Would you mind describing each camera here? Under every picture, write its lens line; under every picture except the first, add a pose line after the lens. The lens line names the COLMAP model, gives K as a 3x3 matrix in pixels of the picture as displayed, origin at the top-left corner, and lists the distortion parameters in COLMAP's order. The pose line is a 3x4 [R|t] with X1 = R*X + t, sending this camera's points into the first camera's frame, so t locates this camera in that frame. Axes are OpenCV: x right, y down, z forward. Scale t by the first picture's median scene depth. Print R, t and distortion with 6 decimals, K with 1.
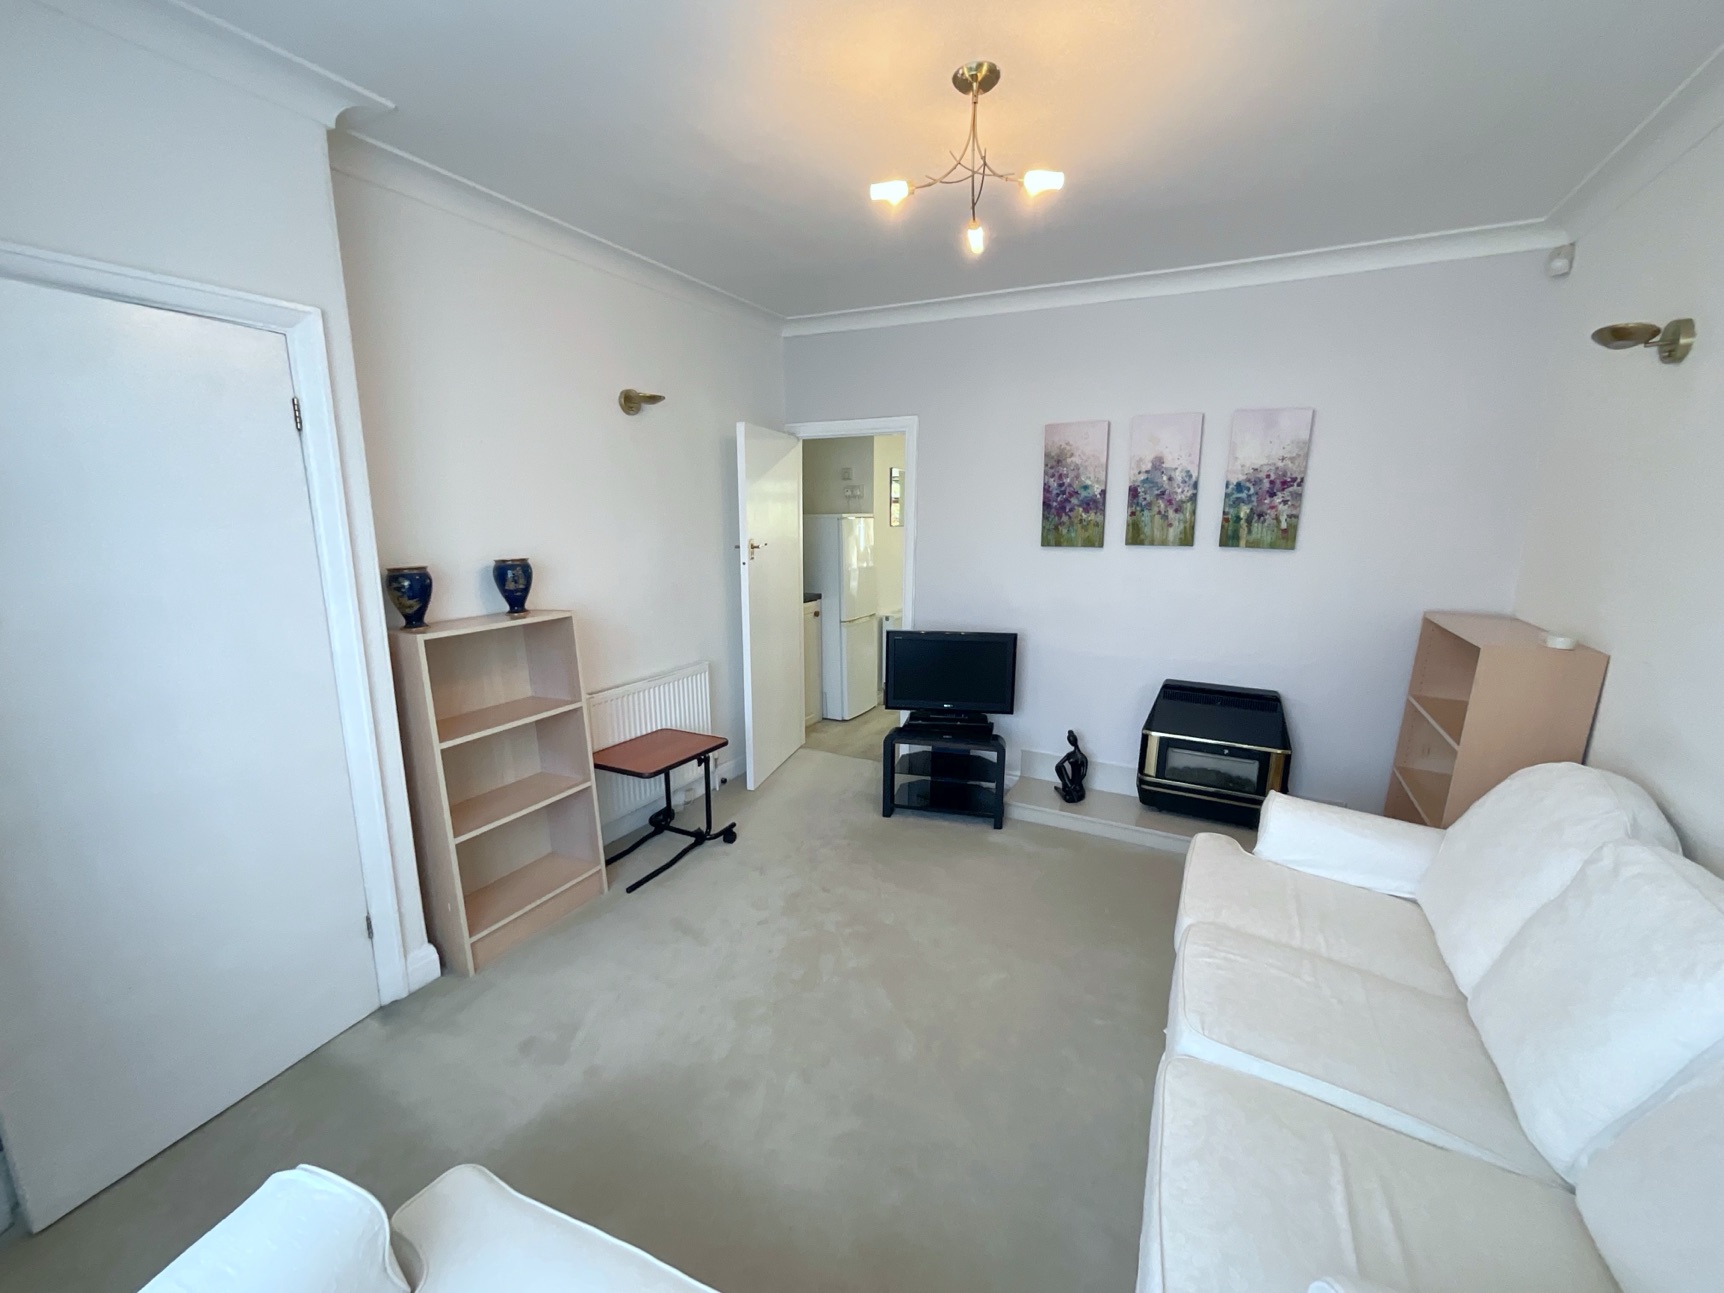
lens RADIAL K [[694.1, 0, 863.9], [0, 694.1, 646.6], [0, 0, 1]] dist [-0.007614, 0.001710]
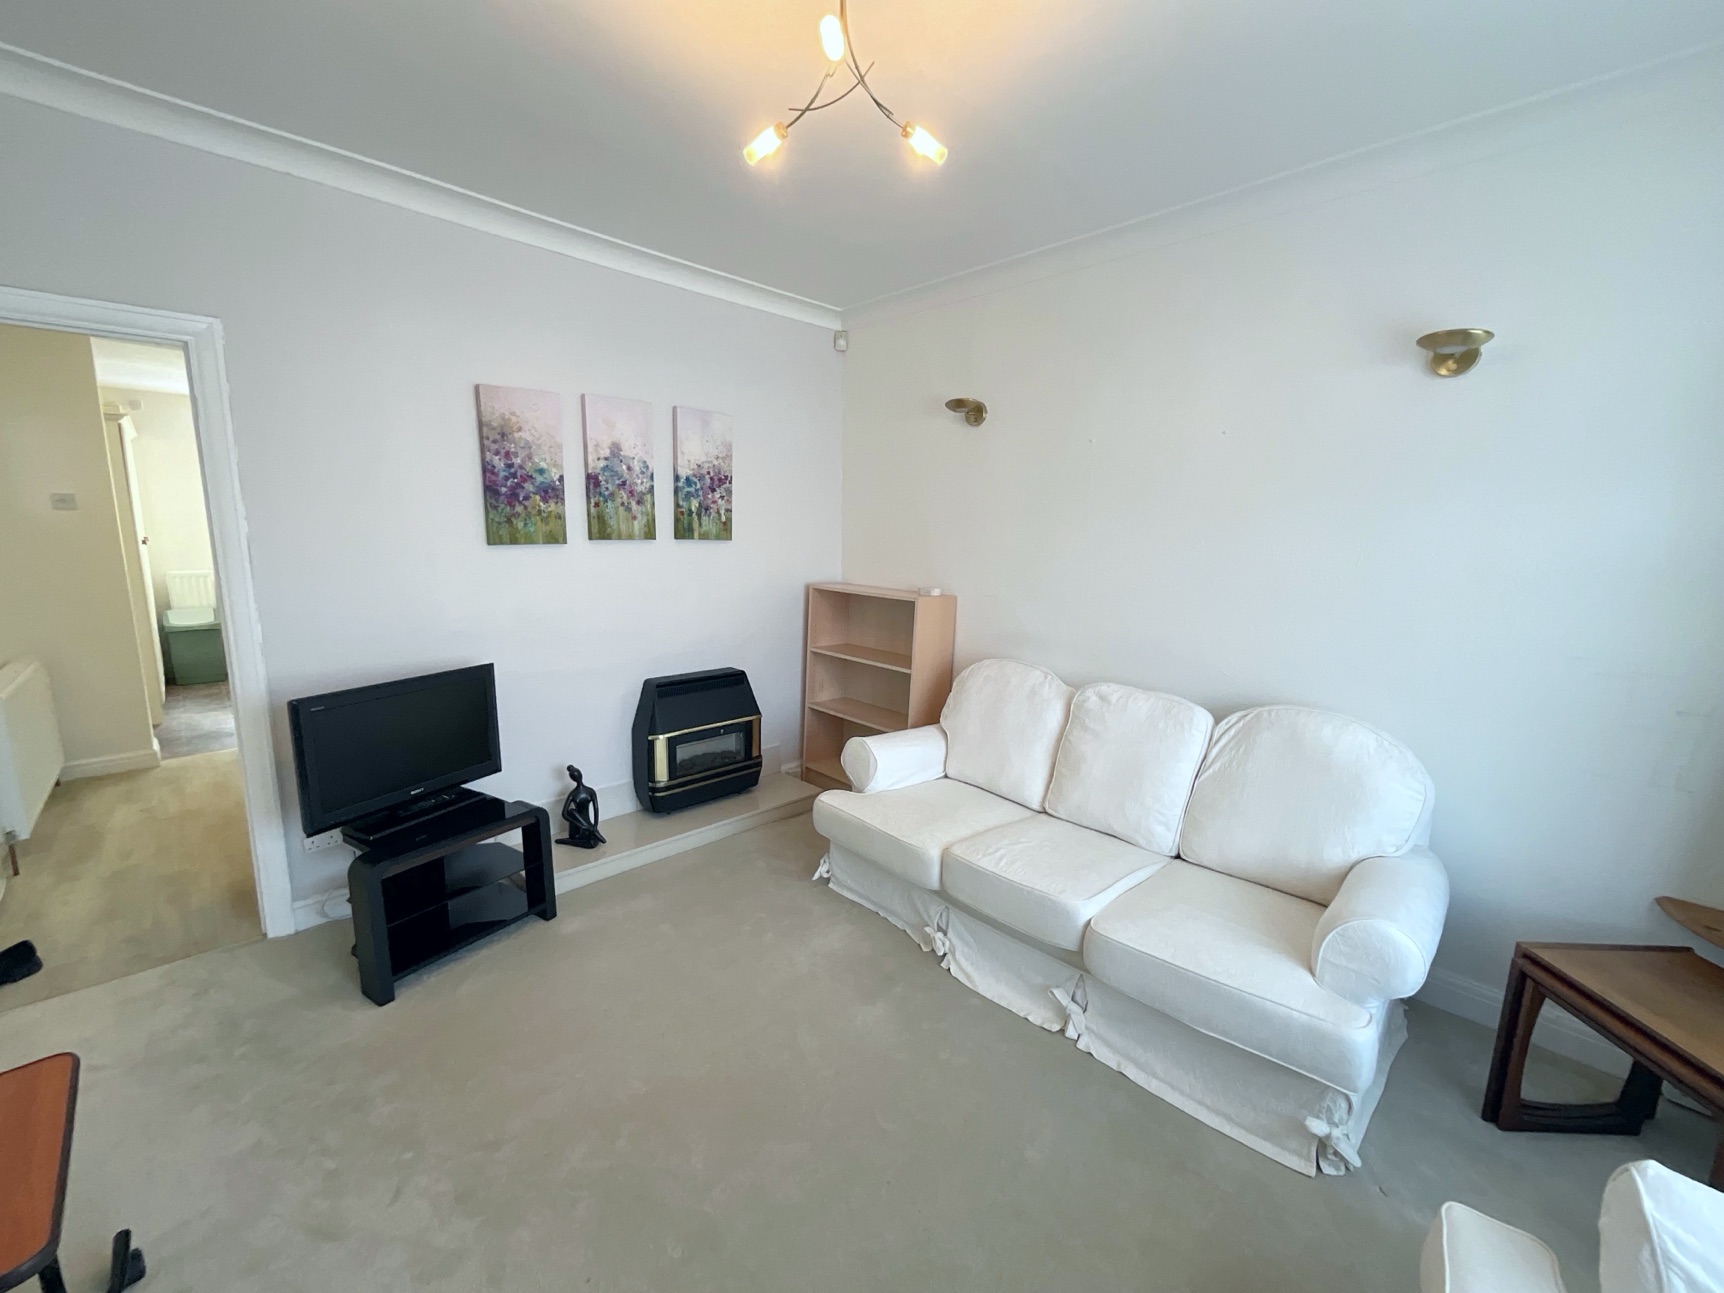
lens RADIAL K [[694.1, 0, 863.2], [0, 694.1, 647.0], [0, 0, 1]] dist [-0.007614, 0.001710]
pose [[0.318800, -0.164199, 0.933491, -0.382014], [0.162639, 0.979749, 0.116792, -0.064600], [-0.933764, 0.114588, 0.339049, 0.422794]]
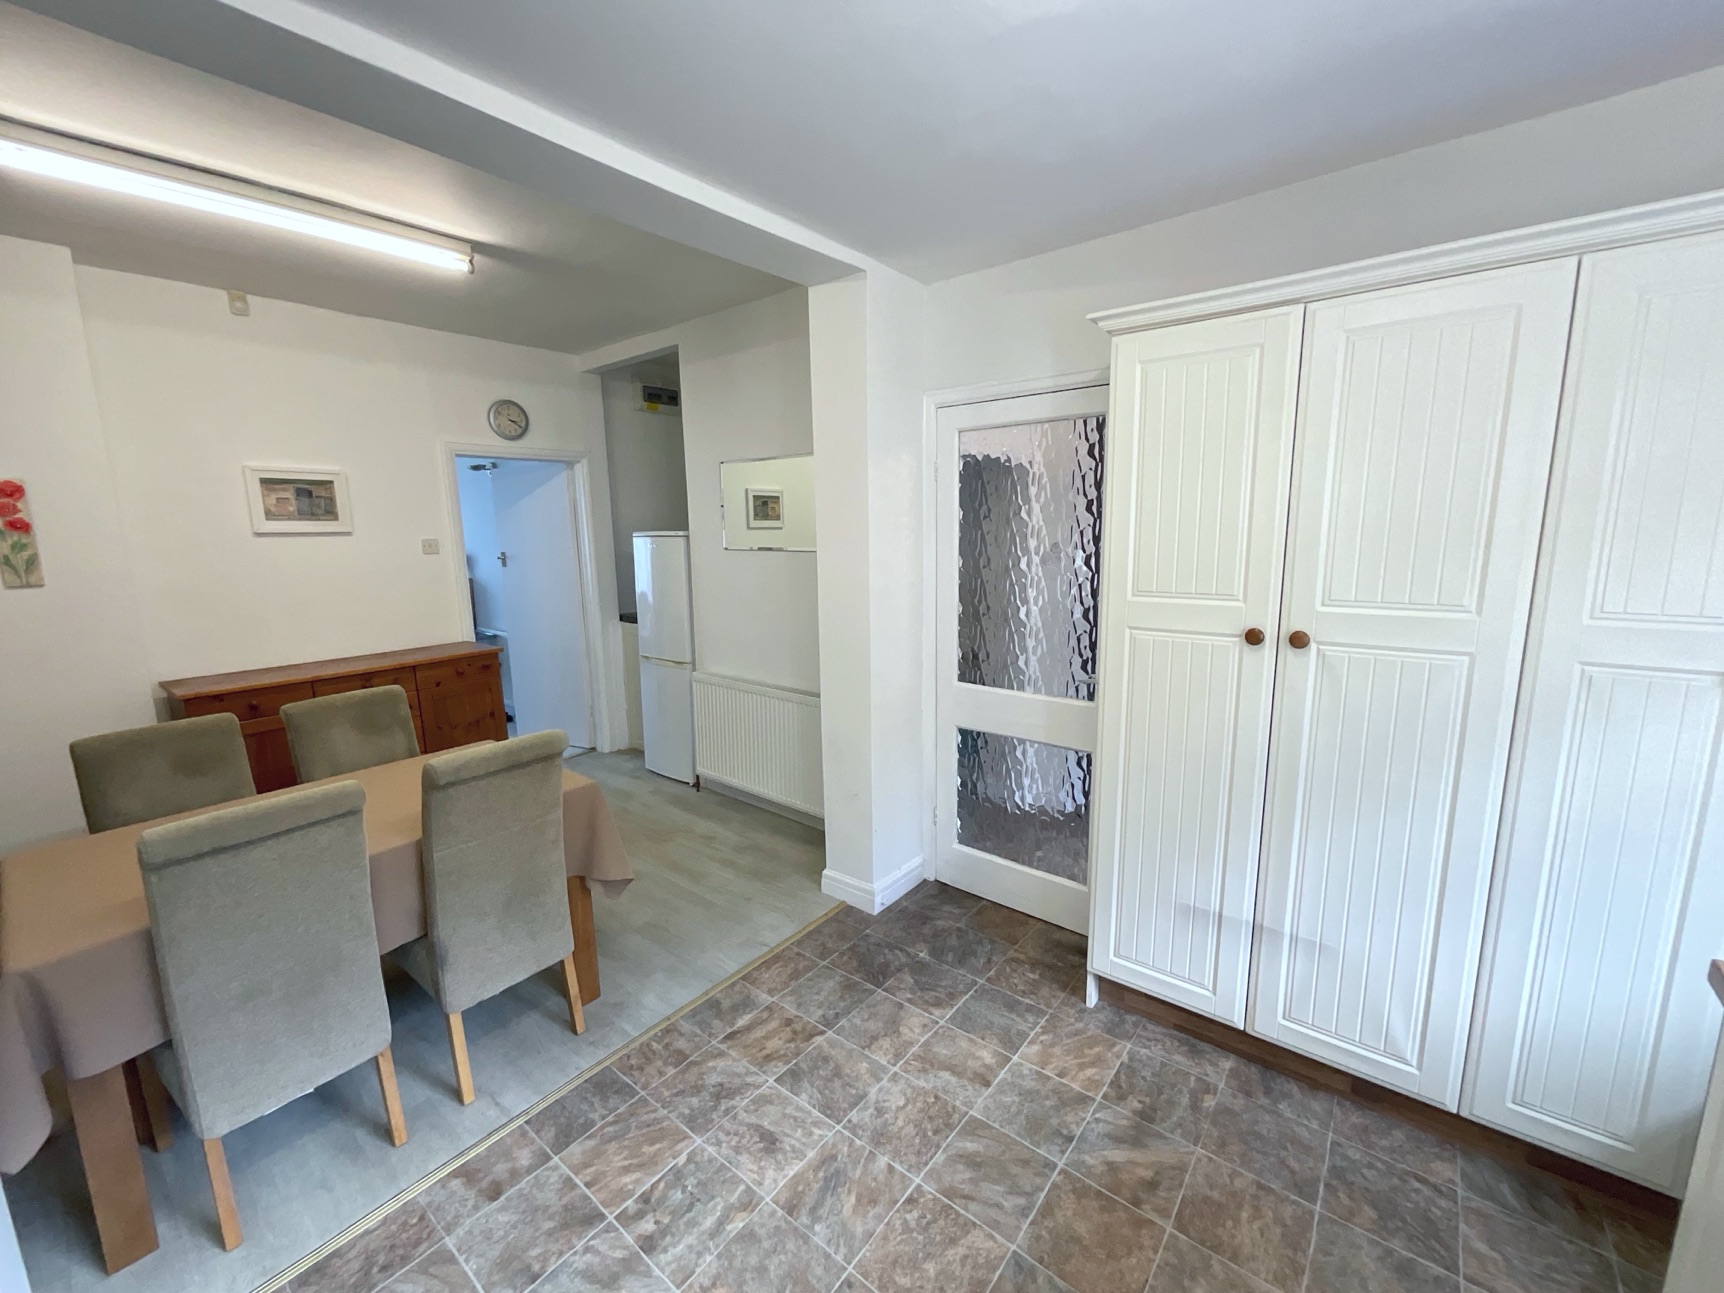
lens RADIAL K [[694.1, 0, 851.8], [0, 694.1, 645.3], [0, 0, 1]] dist [-0.007614, 0.001710]
pose [[-0.219840, 0.157363, -0.962760, 1.204532], [-0.175309, 0.964465, 0.197673, -0.423591], [0.959655, 0.212237, -0.184441, 2.247719]]
